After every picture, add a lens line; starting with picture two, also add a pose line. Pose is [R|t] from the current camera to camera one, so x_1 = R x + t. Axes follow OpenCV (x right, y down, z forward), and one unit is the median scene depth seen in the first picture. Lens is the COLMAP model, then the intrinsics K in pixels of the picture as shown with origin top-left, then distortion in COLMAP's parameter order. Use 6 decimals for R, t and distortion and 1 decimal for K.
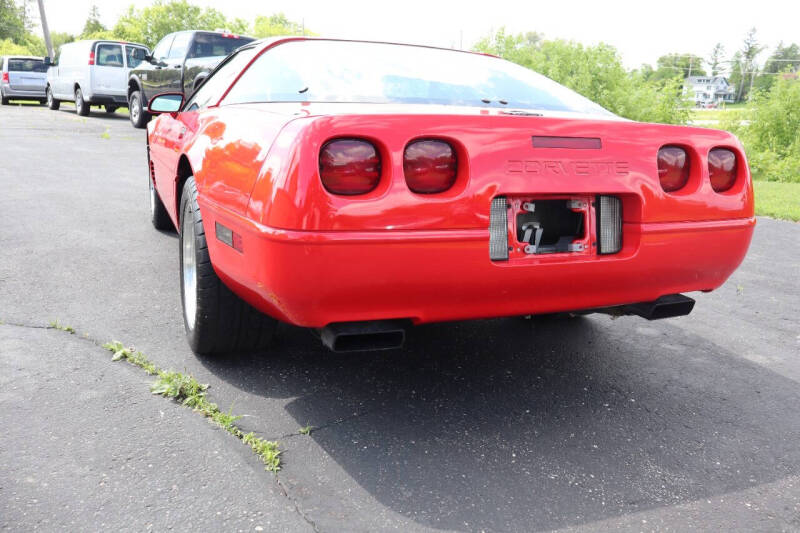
lens RADIAL K [[668.3, 0, 399.3], [0, 668.3, 262.4], [0, 0, 1]] dist [-0.006824, 0.010997]
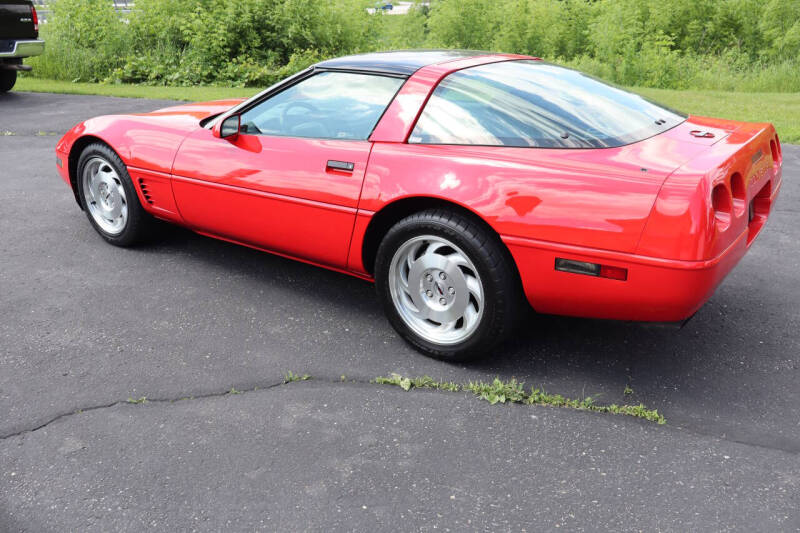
lens RADIAL K [[668.3, 0, 404.6], [0, 668.3, 269.5], [0, 0, 1]] dist [-0.006824, 0.010997]
pose [[0.857497, -0.232542, 0.458937, -0.988401], [0.158749, 0.968089, 0.193913, -0.294757], [-0.489385, -0.093424, 0.867049, 0.052676]]
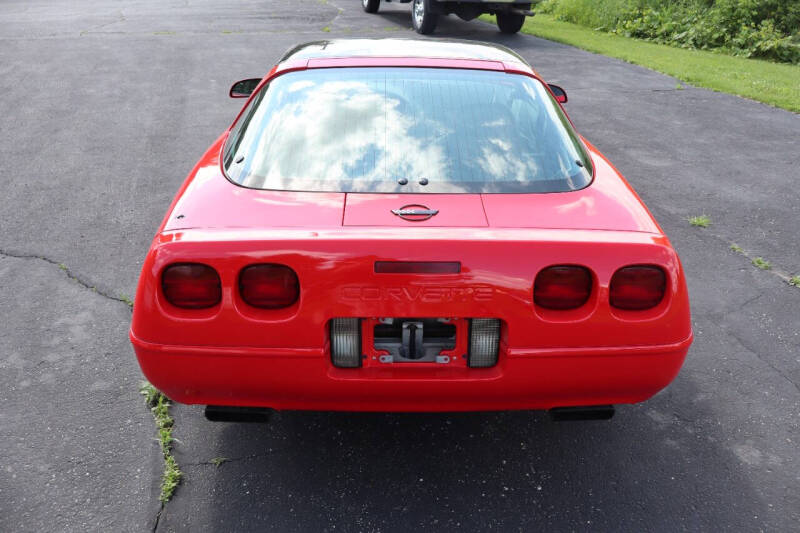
lens RADIAL K [[668.3, 0, 402.0], [0, 668.3, 263.1], [0, 0, 1]] dist [-0.006824, 0.010997]
pose [[0.927909, 0.131899, -0.348693, 0.478939], [-0.058751, 0.975370, 0.212609, -0.329017], [0.368147, -0.176796, 0.912804, 0.082280]]
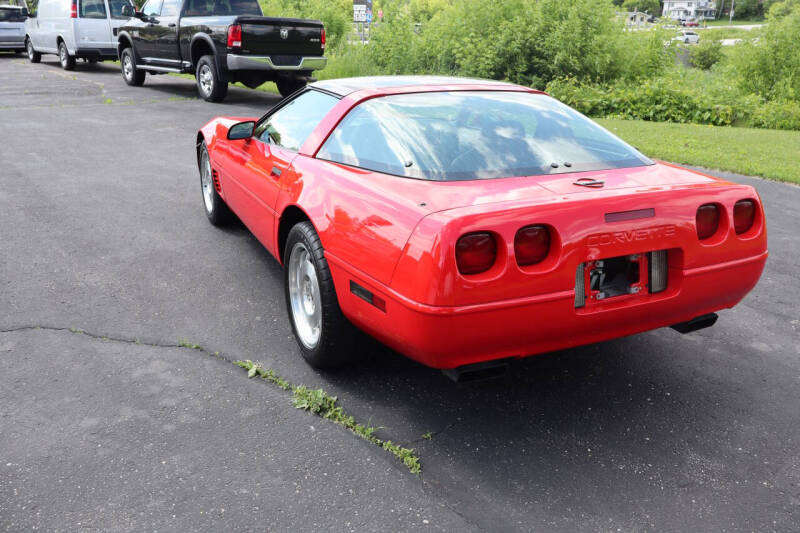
lens RADIAL K [[668.3, 0, 400.1], [0, 668.3, 262.4], [0, 0, 1]] dist [-0.006824, 0.010997]
pose [[0.998917, -0.038570, 0.026016, -0.191473], [0.035671, 0.993942, 0.103954, -0.200058], [-0.029868, -0.102913, 0.994242, -0.233571]]
